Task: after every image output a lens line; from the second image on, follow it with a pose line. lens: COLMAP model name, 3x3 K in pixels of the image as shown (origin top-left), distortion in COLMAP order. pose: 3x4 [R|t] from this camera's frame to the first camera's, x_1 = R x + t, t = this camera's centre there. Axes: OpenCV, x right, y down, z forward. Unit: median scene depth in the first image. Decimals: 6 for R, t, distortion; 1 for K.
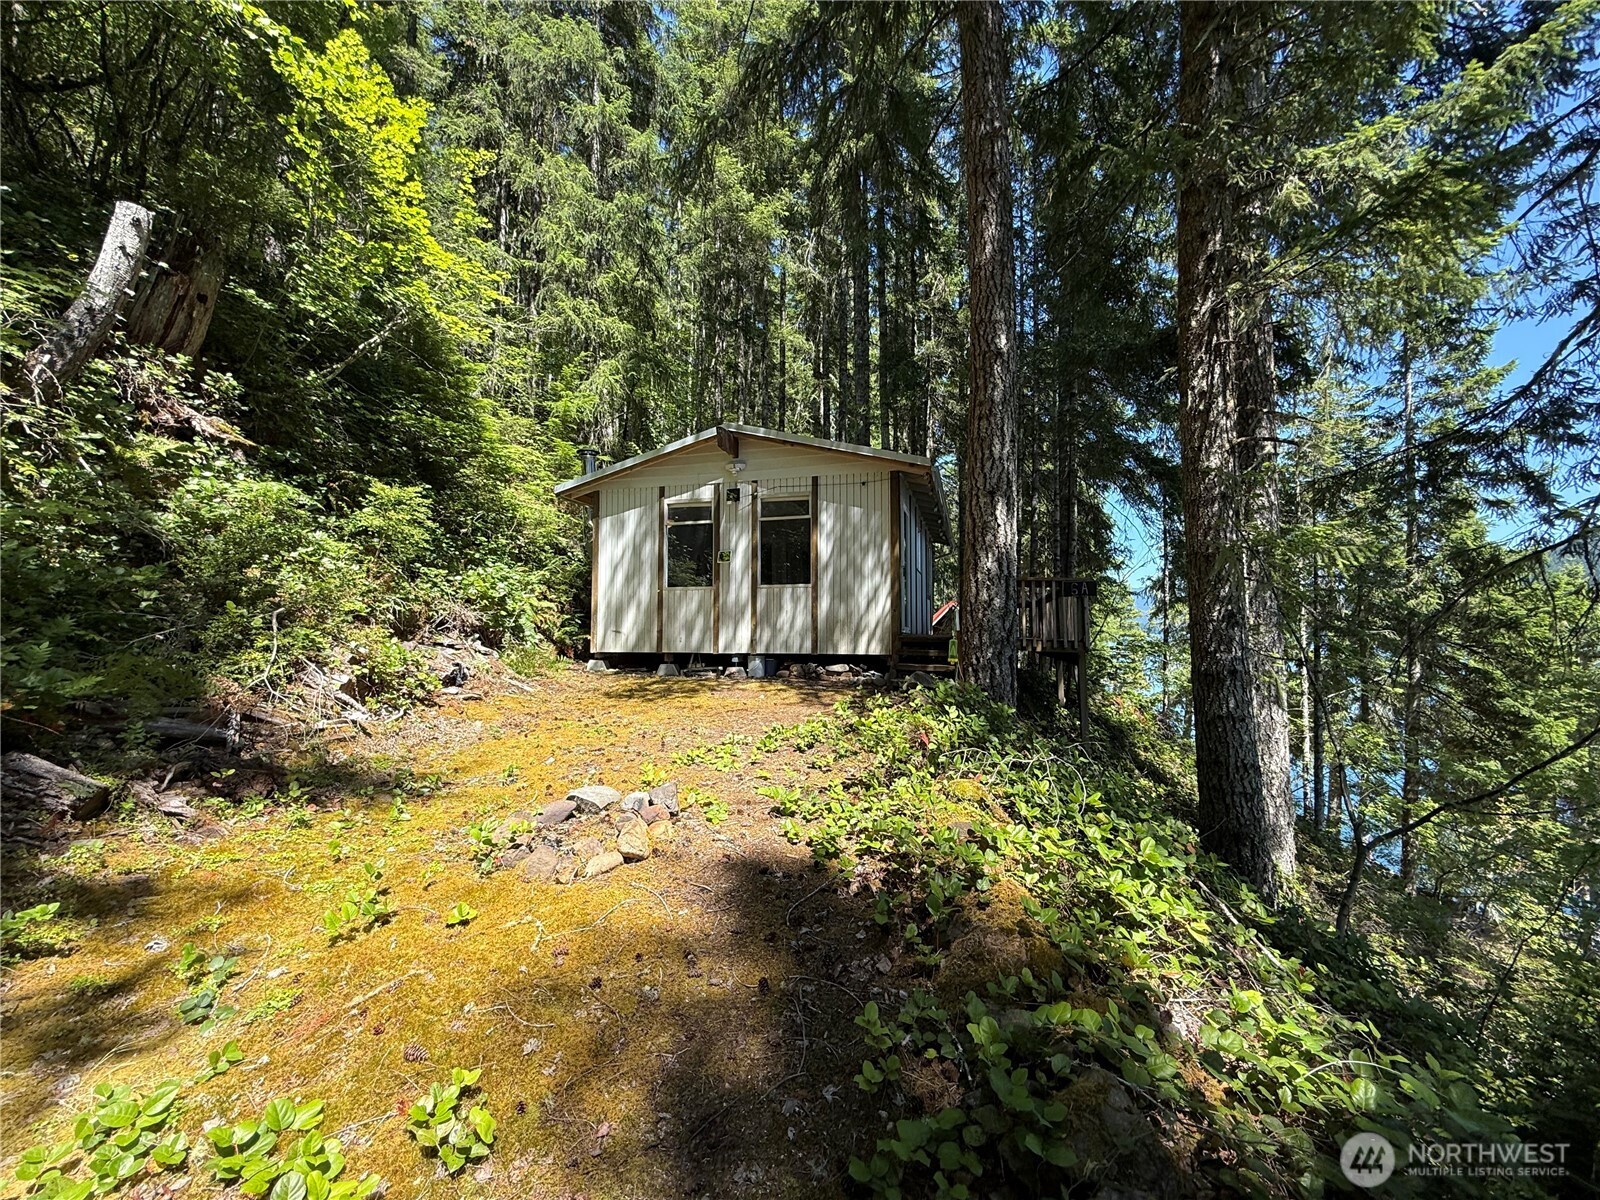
lens RADIAL K [[640.2, 0, 799.4], [0, 640.2, 601.7], [0, 0, 1]] dist [-0.000132, -0.000234]
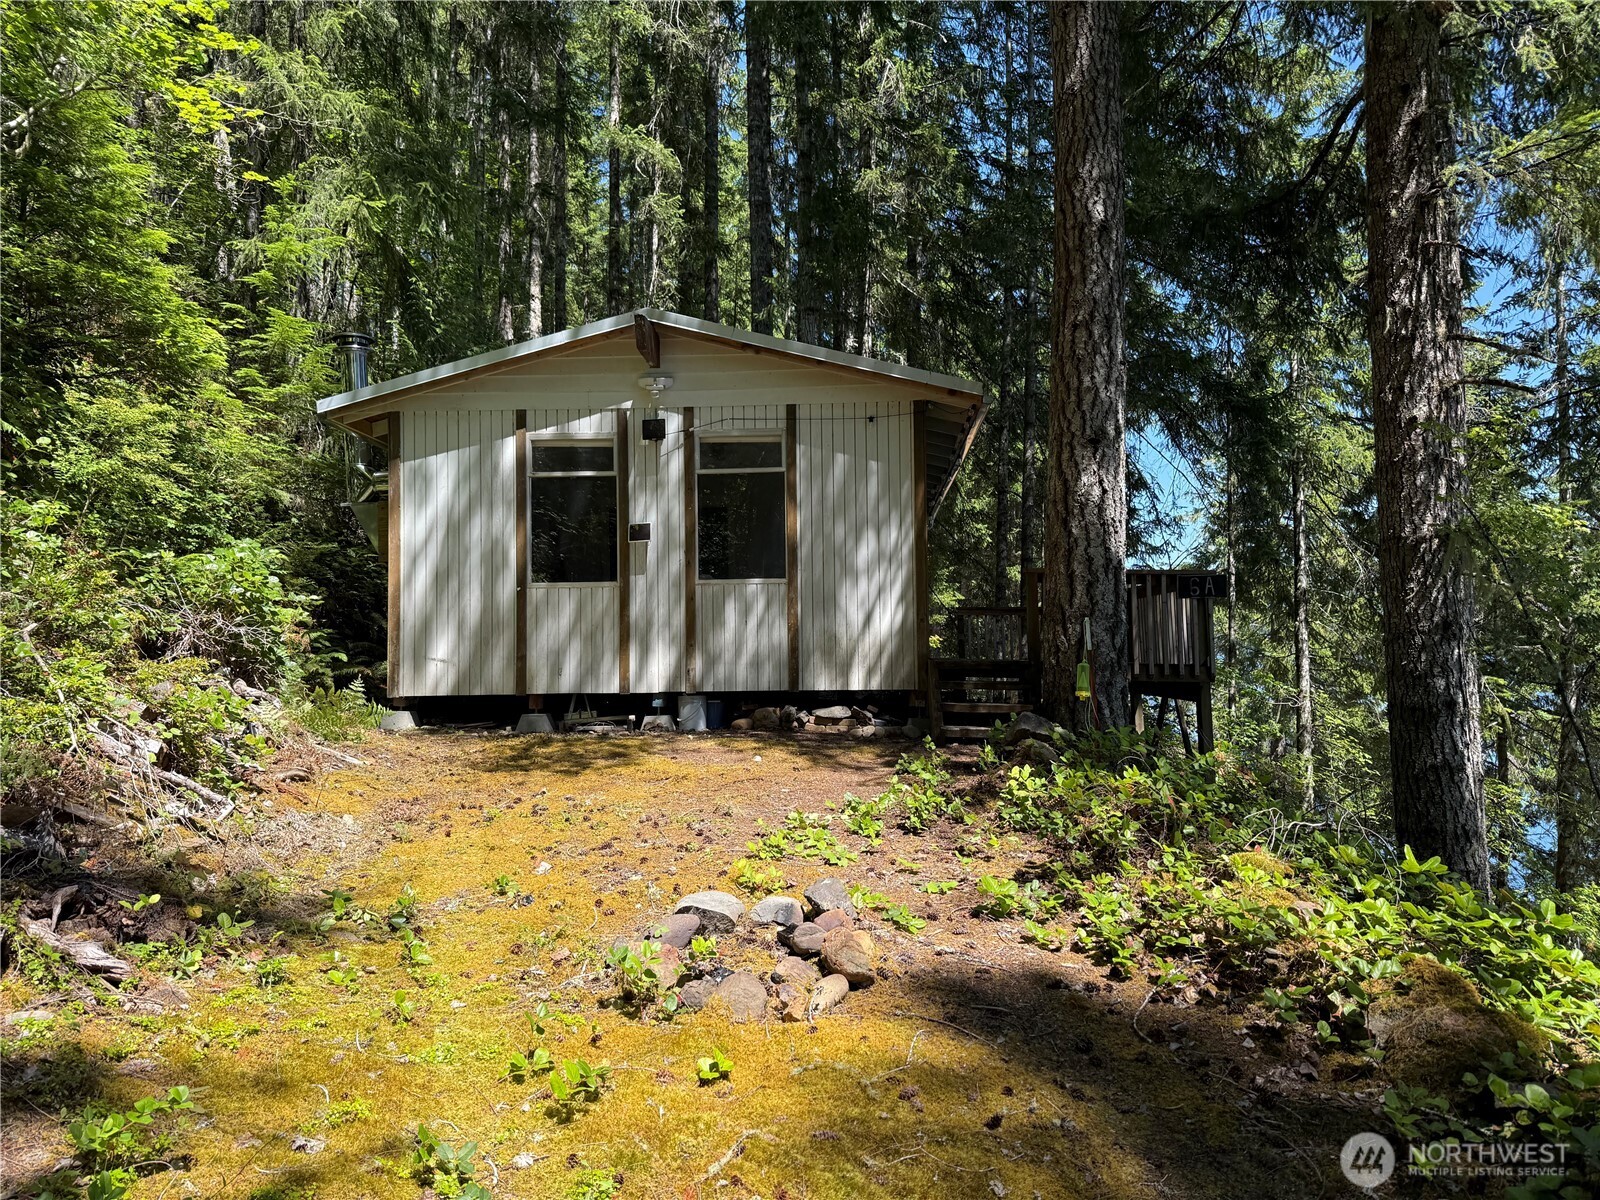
lens RADIAL K [[1118.4, 0, 798.4], [0, 1118.4, 607.4], [0, 0, 1]] dist [0.091518, -0.116663]
pose [[0.977862, -0.002621, 0.209236, -0.190277], [0.001841, 0.999991, 0.003921, -0.003585], [-0.209244, -0.003449, 0.977857, -0.060540]]
